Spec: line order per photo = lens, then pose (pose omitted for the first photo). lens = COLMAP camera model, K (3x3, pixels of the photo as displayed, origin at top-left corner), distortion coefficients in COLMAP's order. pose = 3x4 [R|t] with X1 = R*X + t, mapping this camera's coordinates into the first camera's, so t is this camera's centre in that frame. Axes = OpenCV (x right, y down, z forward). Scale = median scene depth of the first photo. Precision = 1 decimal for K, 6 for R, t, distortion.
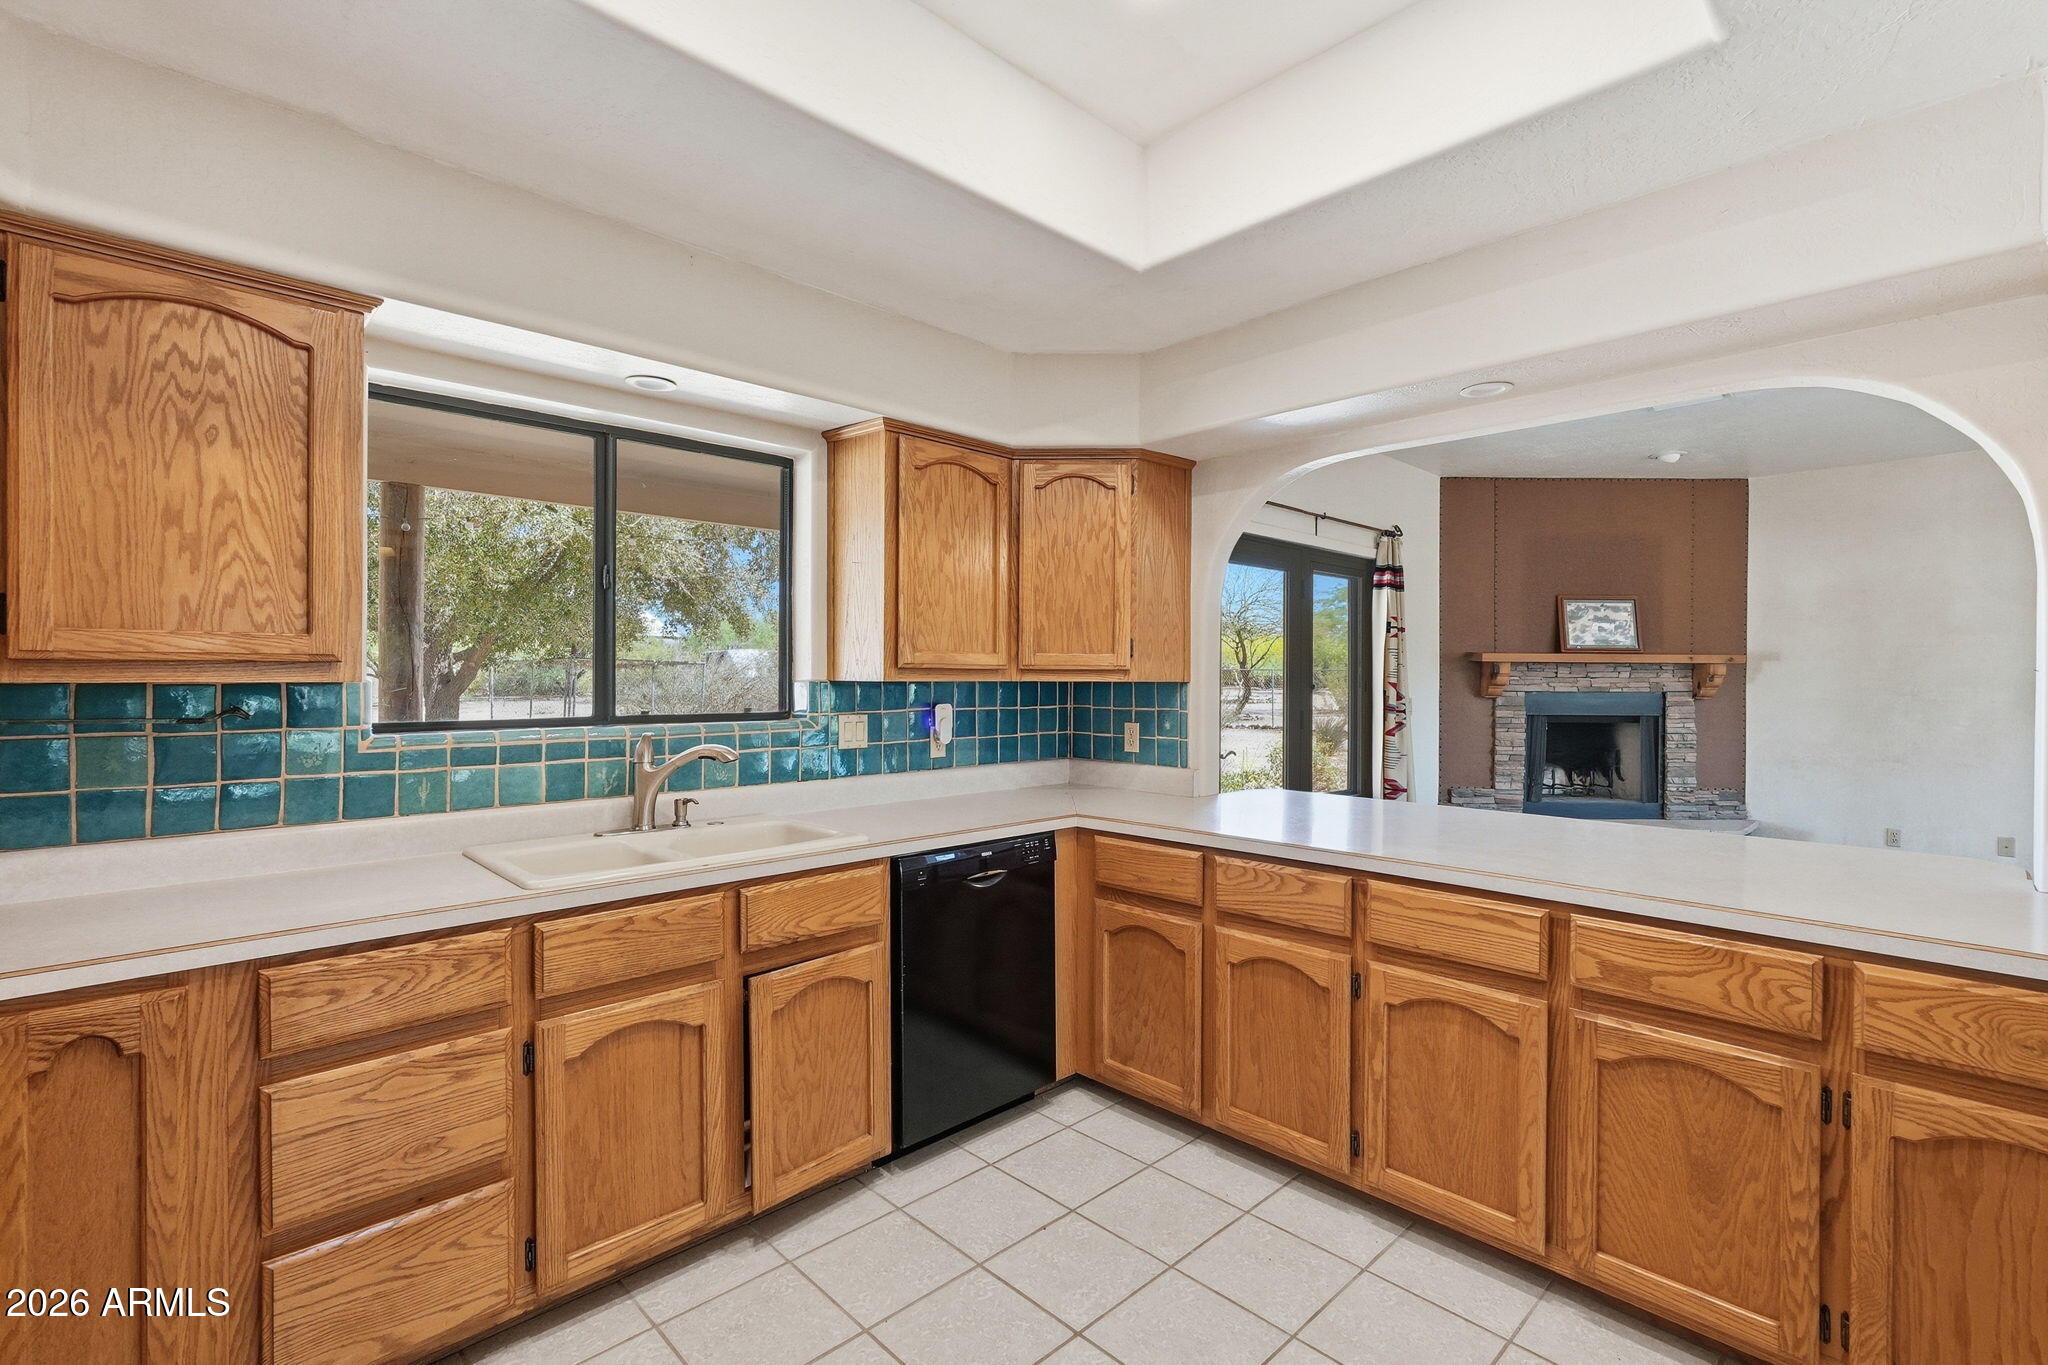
lens RADIAL K [[929.3, 0, 1033.2], [0, 929.3, 677.9], [0, 0, 1]] dist [0.002262, 0.005453]
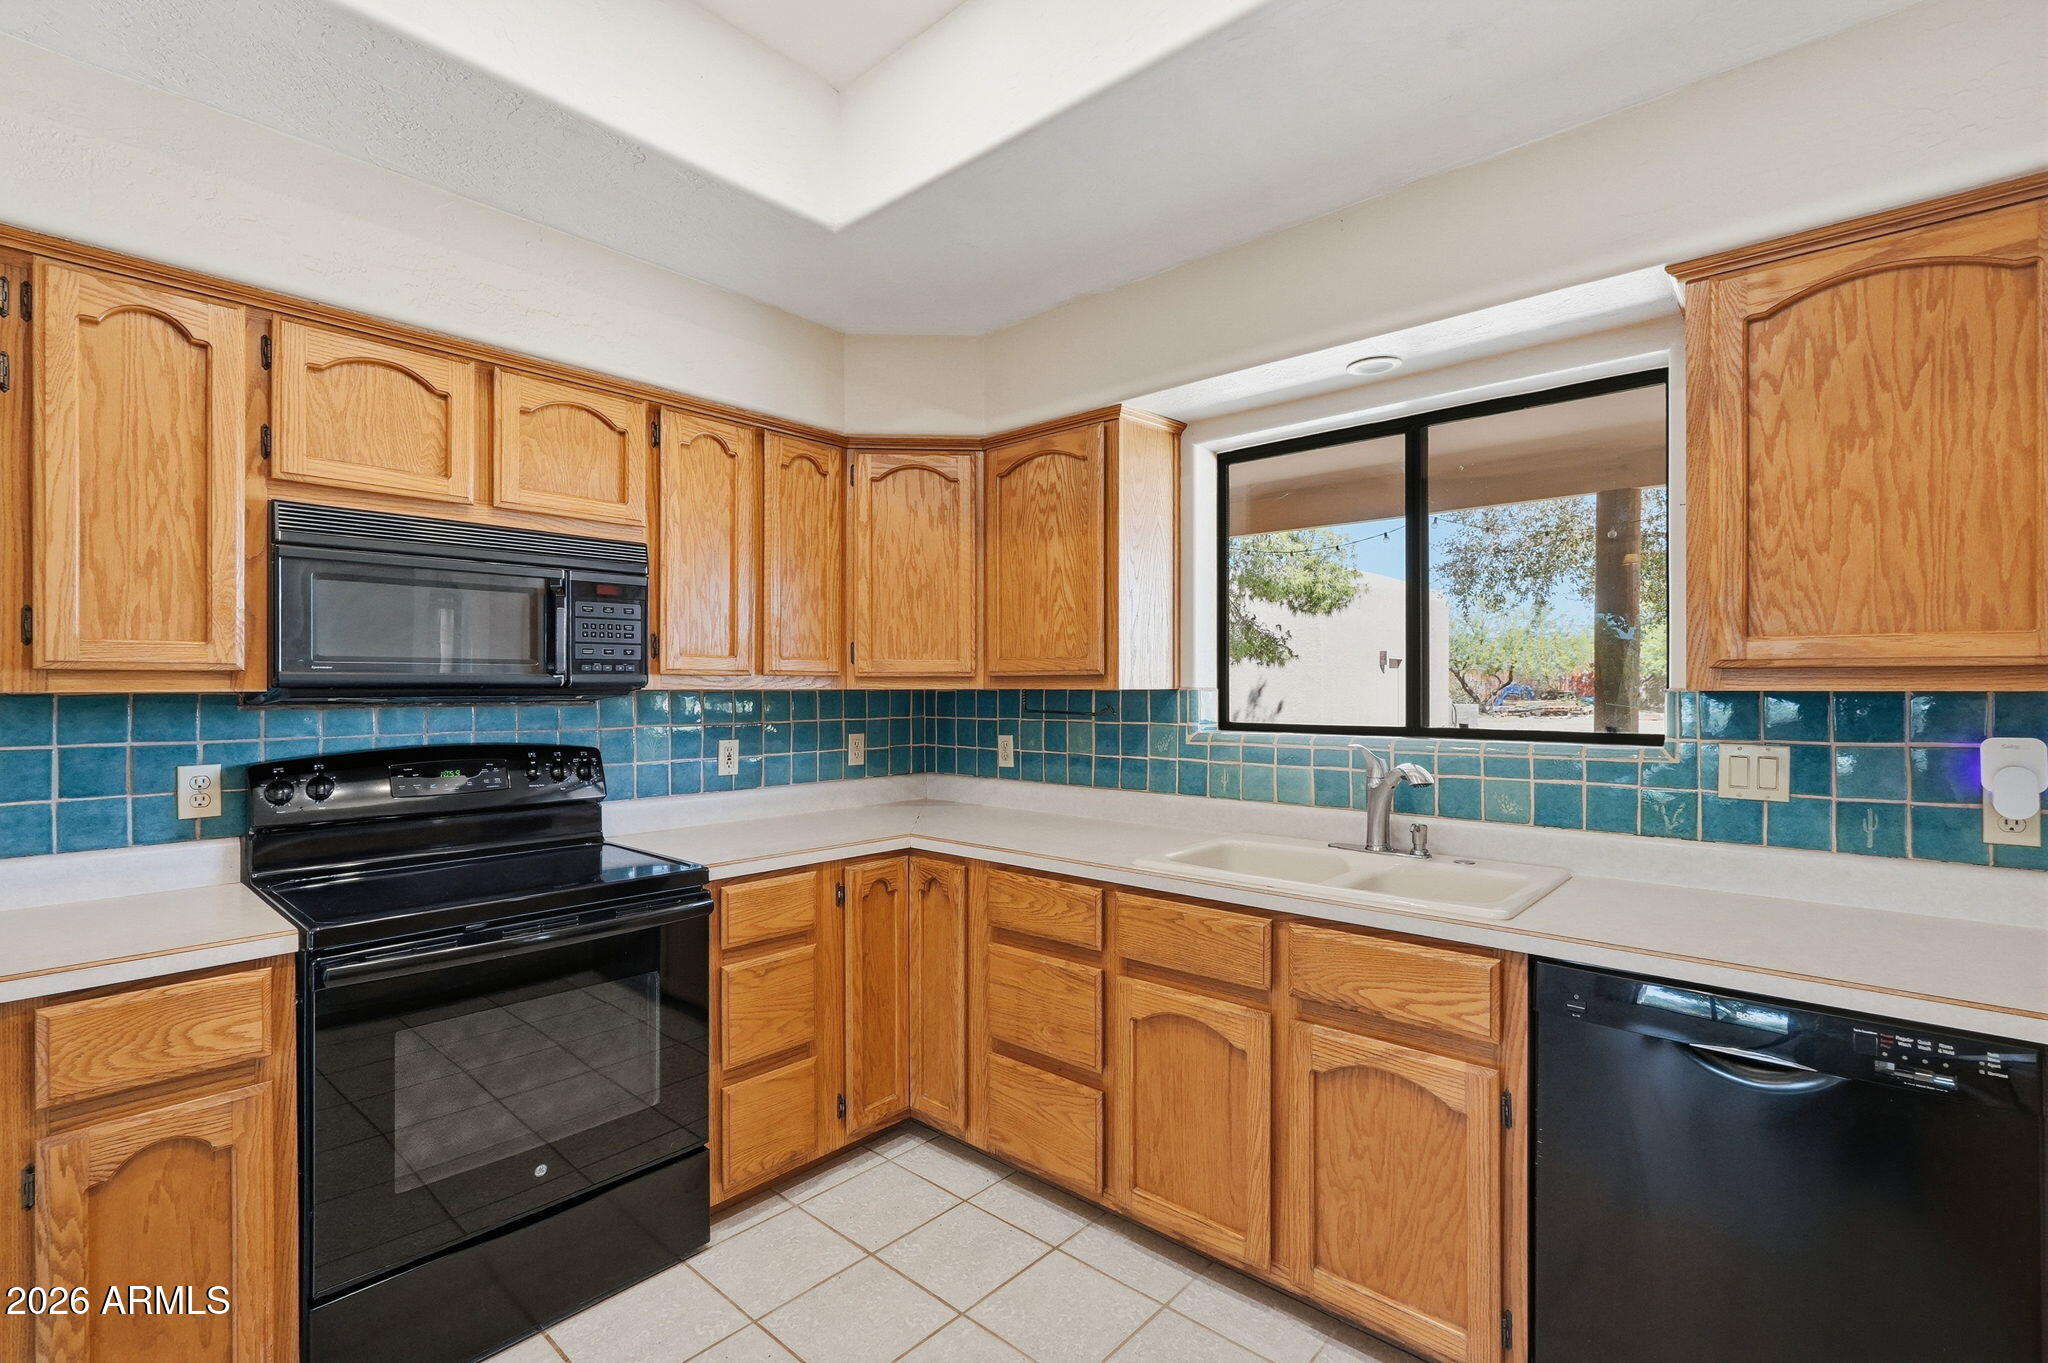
lens RADIAL K [[929.3, 0, 1020.1], [0, 929.3, 684.0], [0, 0, 1]] dist [0.002262, 0.005453]
pose [[0.082989, -0.004112, -0.996542, 0.535943], [0.001365, 0.999991, -0.004013, 0.001299], [0.996550, -0.001027, 0.082994, 0.645381]]
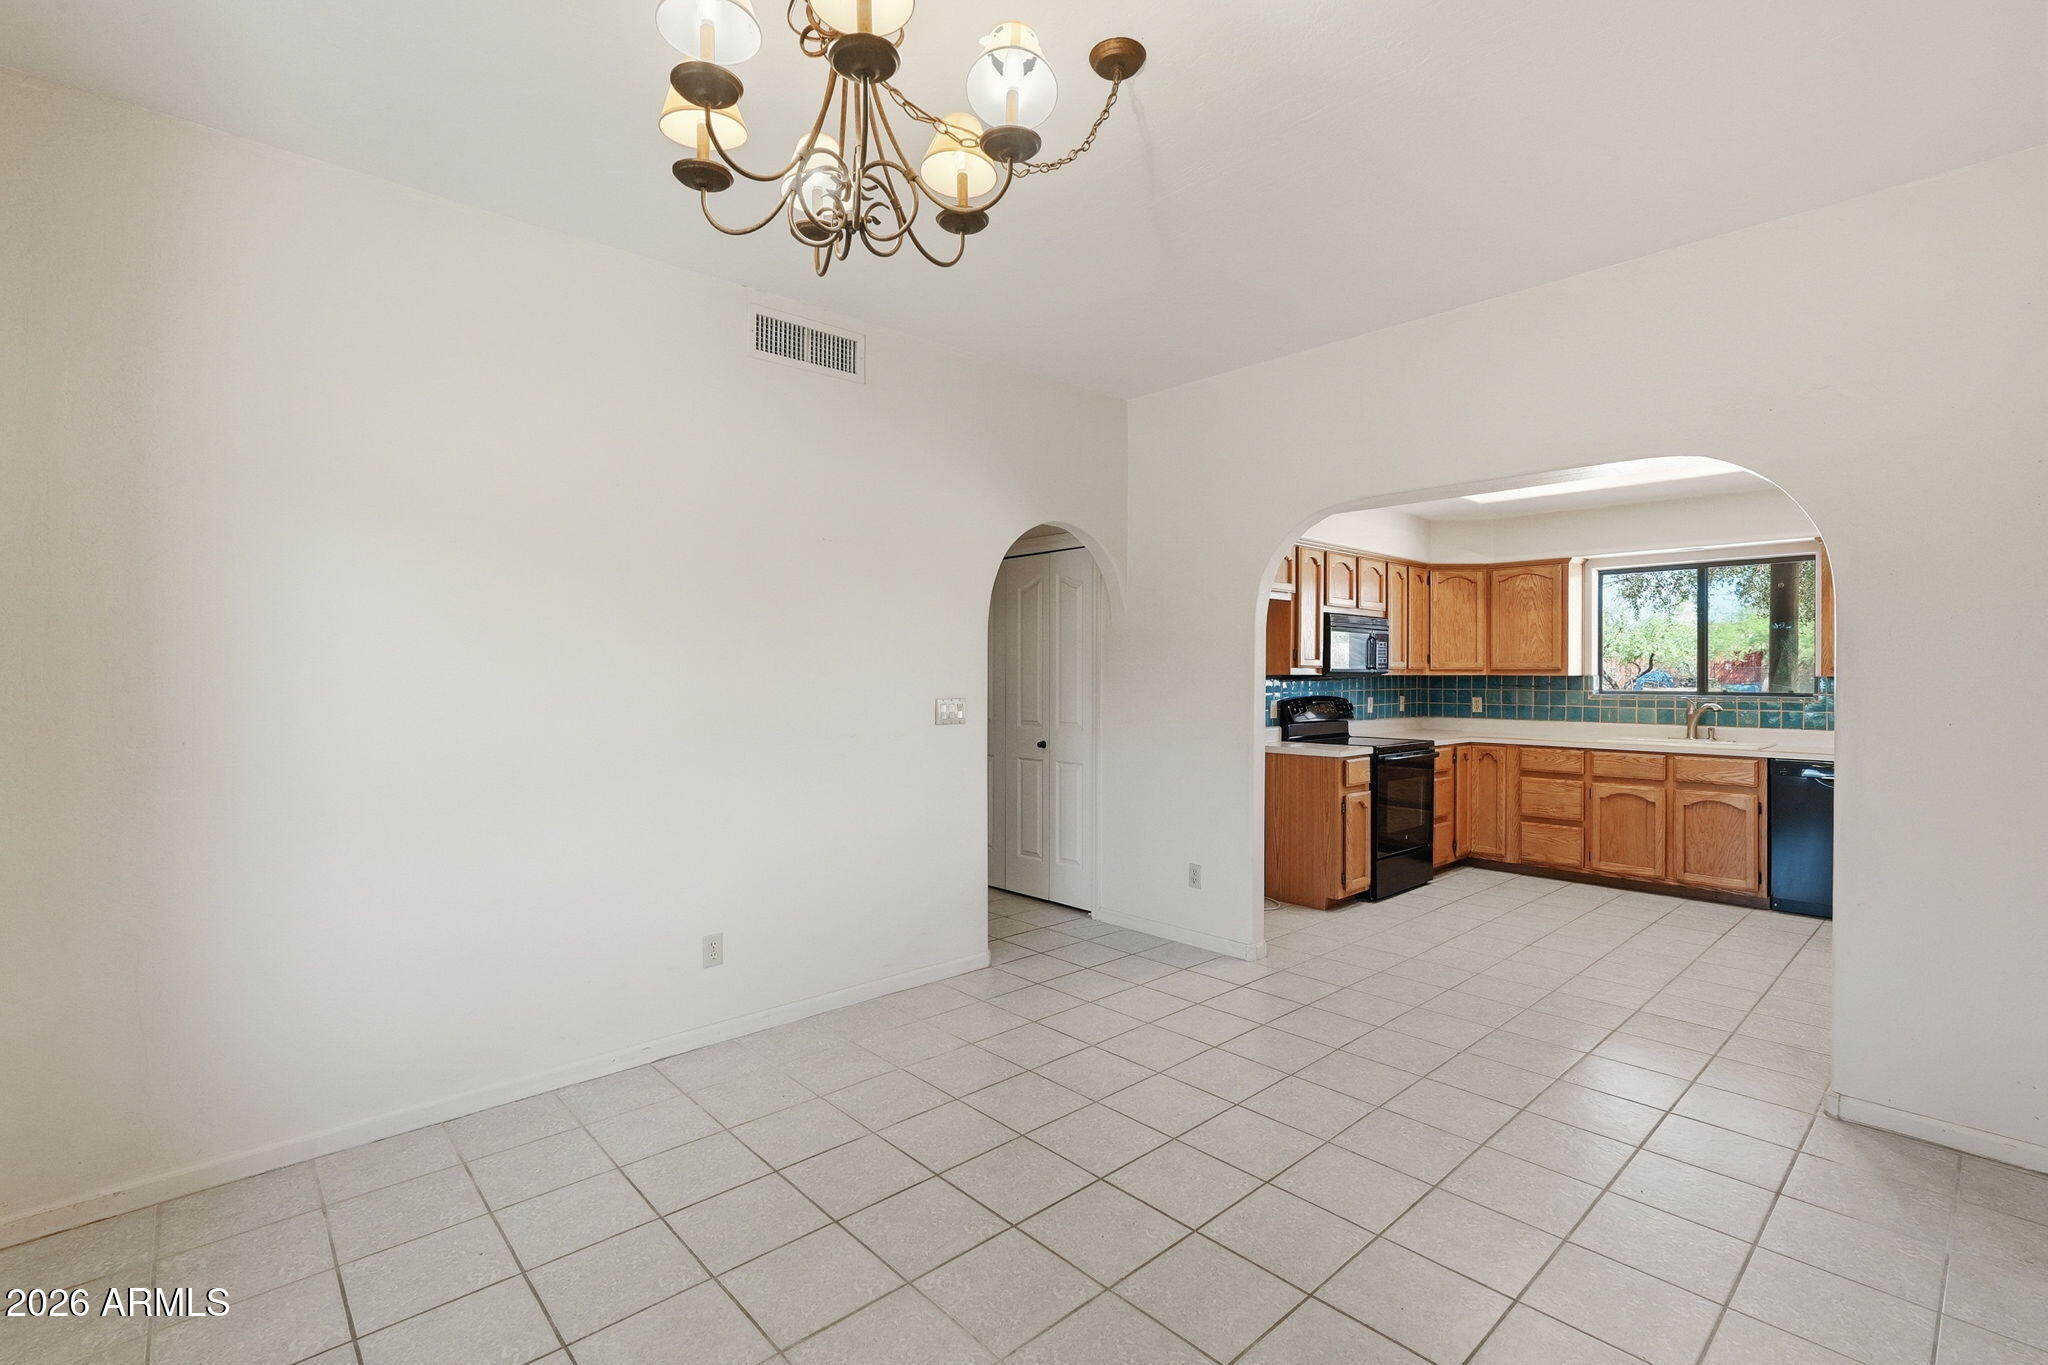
lens RADIAL K [[929.3, 0, 1031.1], [0, 929.3, 671.2], [0, 0, 1]] dist [0.002262, 0.005453]
pose [[-0.008862, -0.003525, -0.999955, 2.210335], [0.001011, 0.999993, -0.003534, -0.000659], [0.999960, -0.001043, -0.008859, -0.734907]]
